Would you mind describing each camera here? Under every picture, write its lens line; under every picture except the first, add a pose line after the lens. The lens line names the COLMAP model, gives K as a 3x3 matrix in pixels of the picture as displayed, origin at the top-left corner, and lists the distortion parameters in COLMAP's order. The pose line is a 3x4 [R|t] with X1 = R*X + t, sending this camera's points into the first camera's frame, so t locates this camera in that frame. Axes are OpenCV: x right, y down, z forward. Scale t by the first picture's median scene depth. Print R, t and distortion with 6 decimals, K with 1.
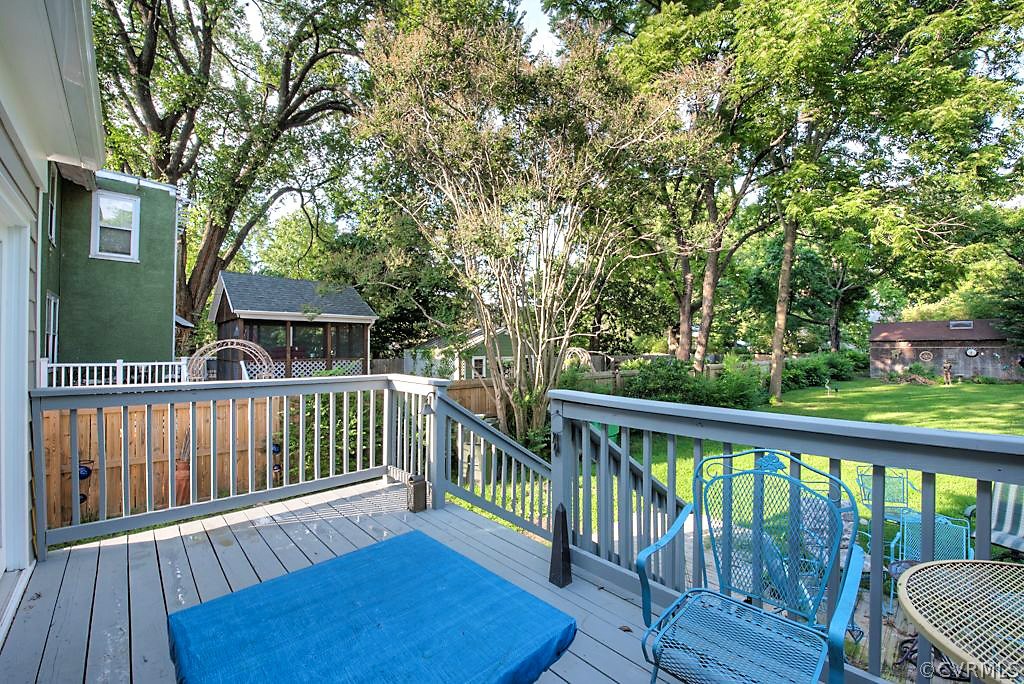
lens RADIAL K [[415.2, 0, 512.2], [0, 415.2, 347.5], [0, 0, 1]] dist [-0.014357, -0.001874]
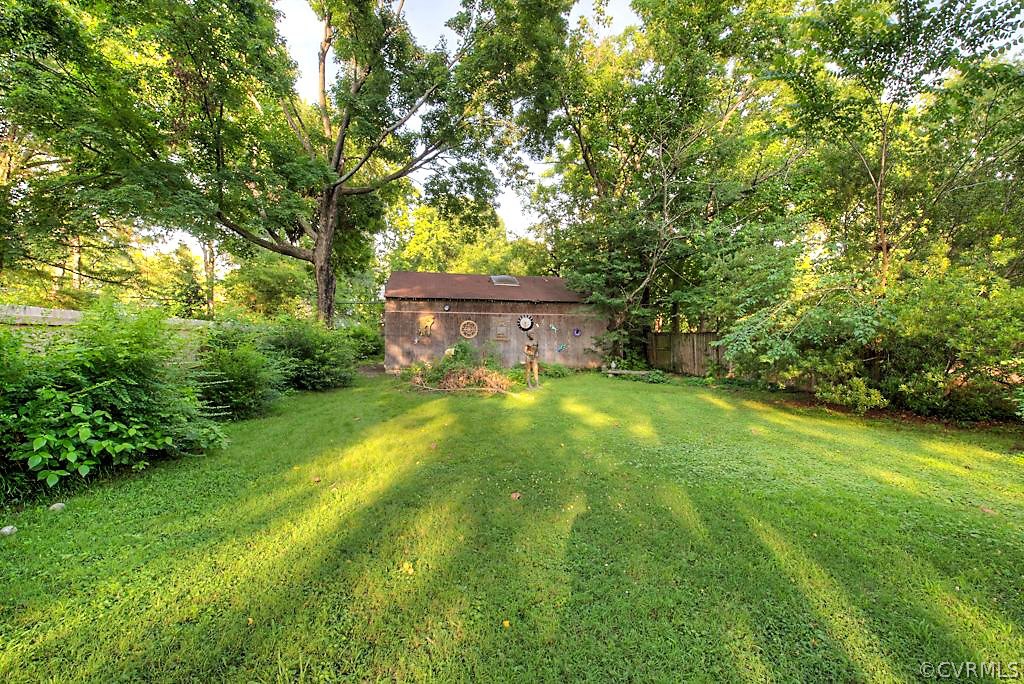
lens RADIAL K [[415.2, 0, 519.5], [0, 415.2, 343.9], [0, 0, 1]] dist [-0.014357, -0.001874]
pose [[0.499712, -0.006779, 0.866165, 0.558079], [-0.010312, 0.999852, 0.013775, 0.032357], [-0.866130, -0.015815, 0.499568, 0.653386]]
